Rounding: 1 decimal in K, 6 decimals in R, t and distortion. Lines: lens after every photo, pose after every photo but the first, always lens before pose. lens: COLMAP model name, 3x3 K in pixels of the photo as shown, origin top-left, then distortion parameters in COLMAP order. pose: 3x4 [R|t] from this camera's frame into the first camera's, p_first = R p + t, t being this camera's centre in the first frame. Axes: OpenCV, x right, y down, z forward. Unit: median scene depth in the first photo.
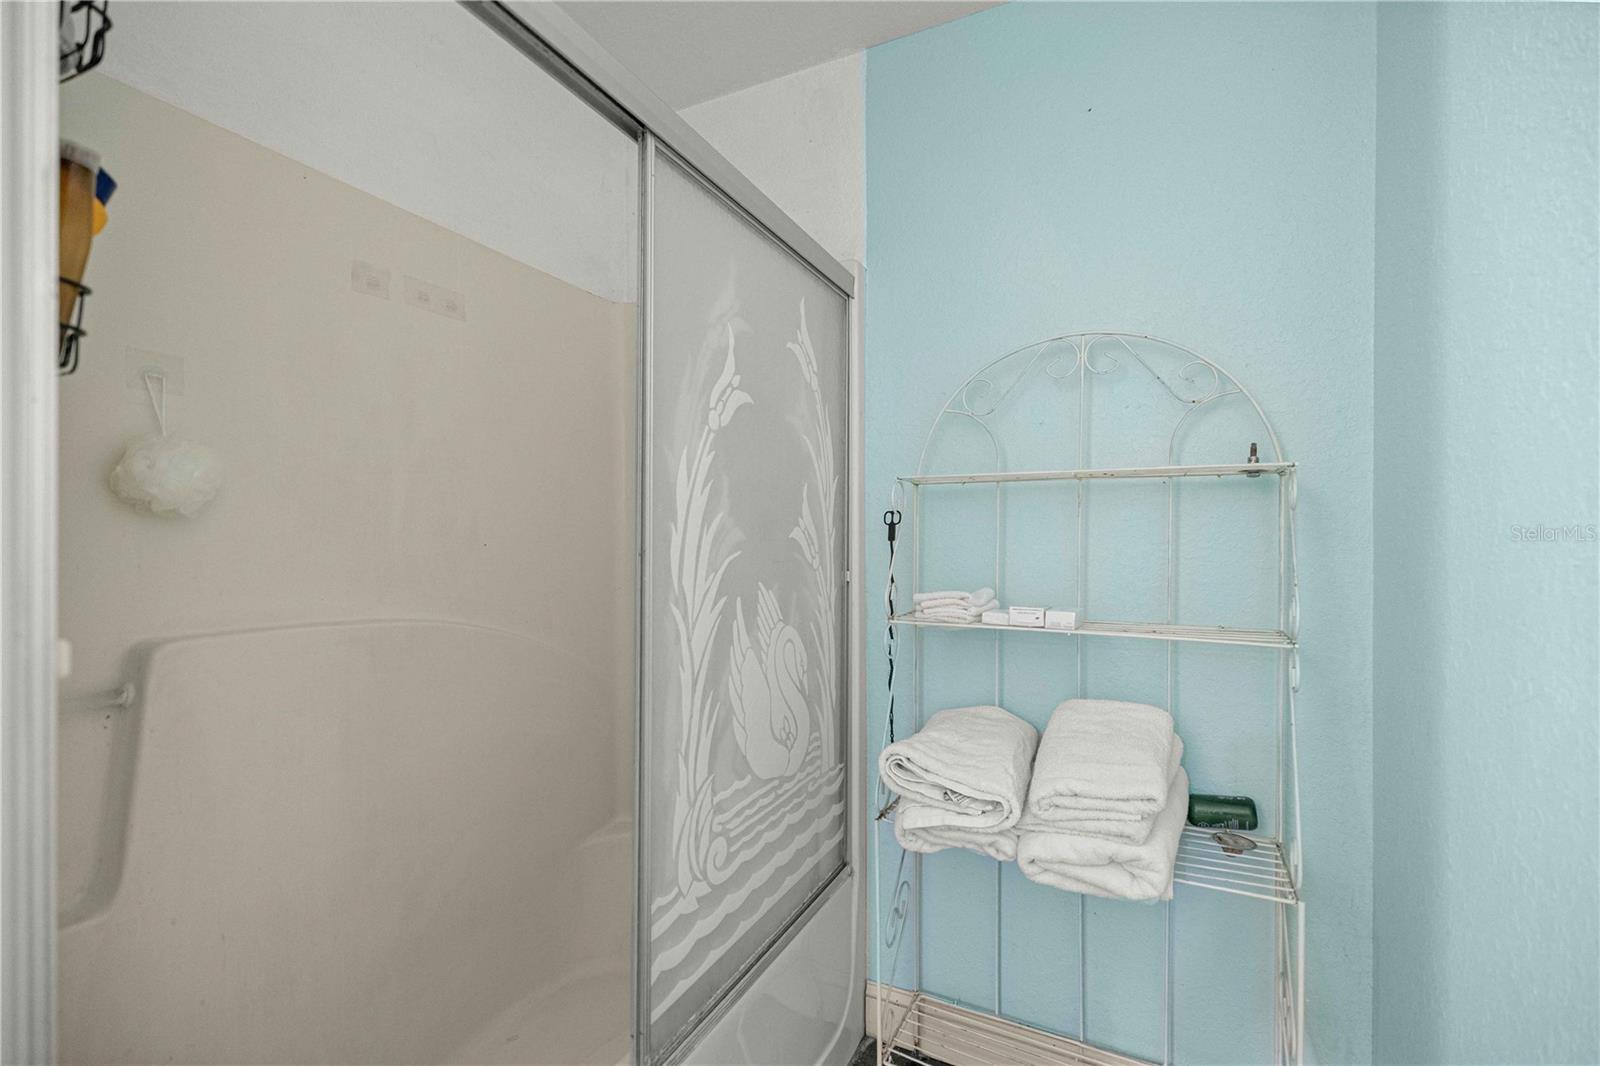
lens RADIAL K [[675.9, 0, 812.3], [0, 675.9, 537.9], [0, 0, 1]] dist [0.001730, 0.000322]
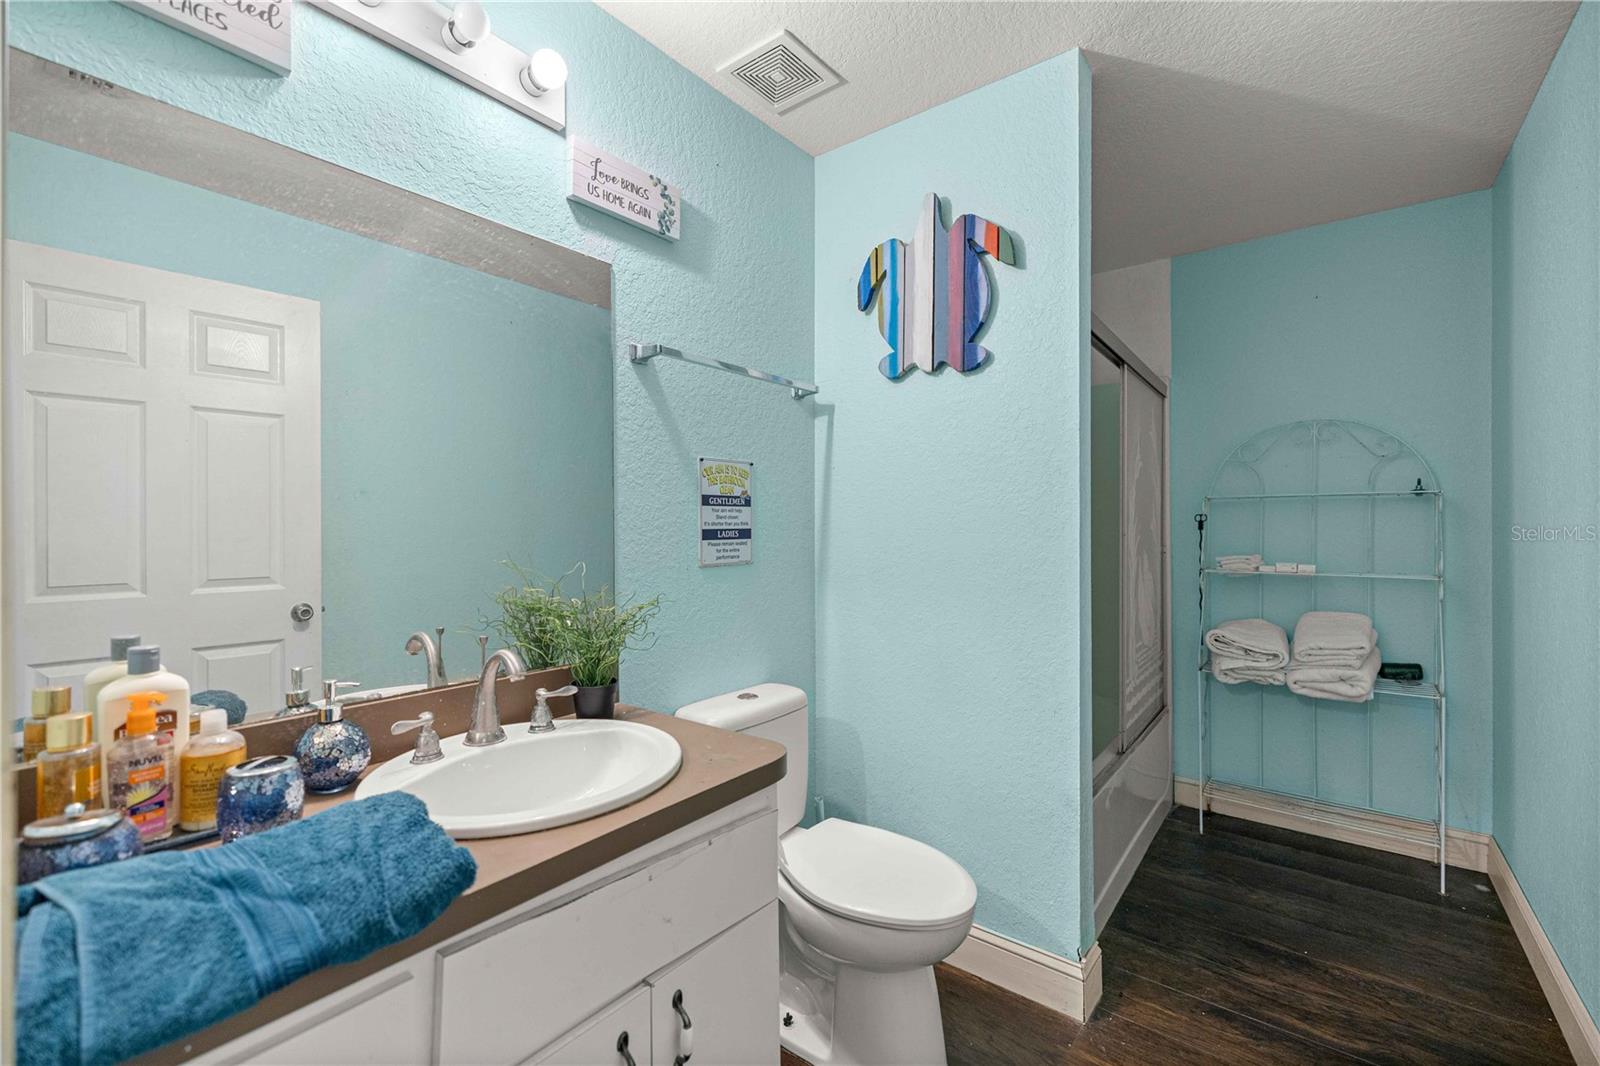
lens RADIAL K [[675.9, 0, 788.9], [0, 675.9, 529.6], [0, 0, 1]] dist [0.001730, 0.000322]
pose [[0.979611, -0.006022, -0.200811, -0.699150], [0.006043, 0.999982, -0.000511, -0.003267], [0.200810, -0.000713, 0.979630, -1.213778]]
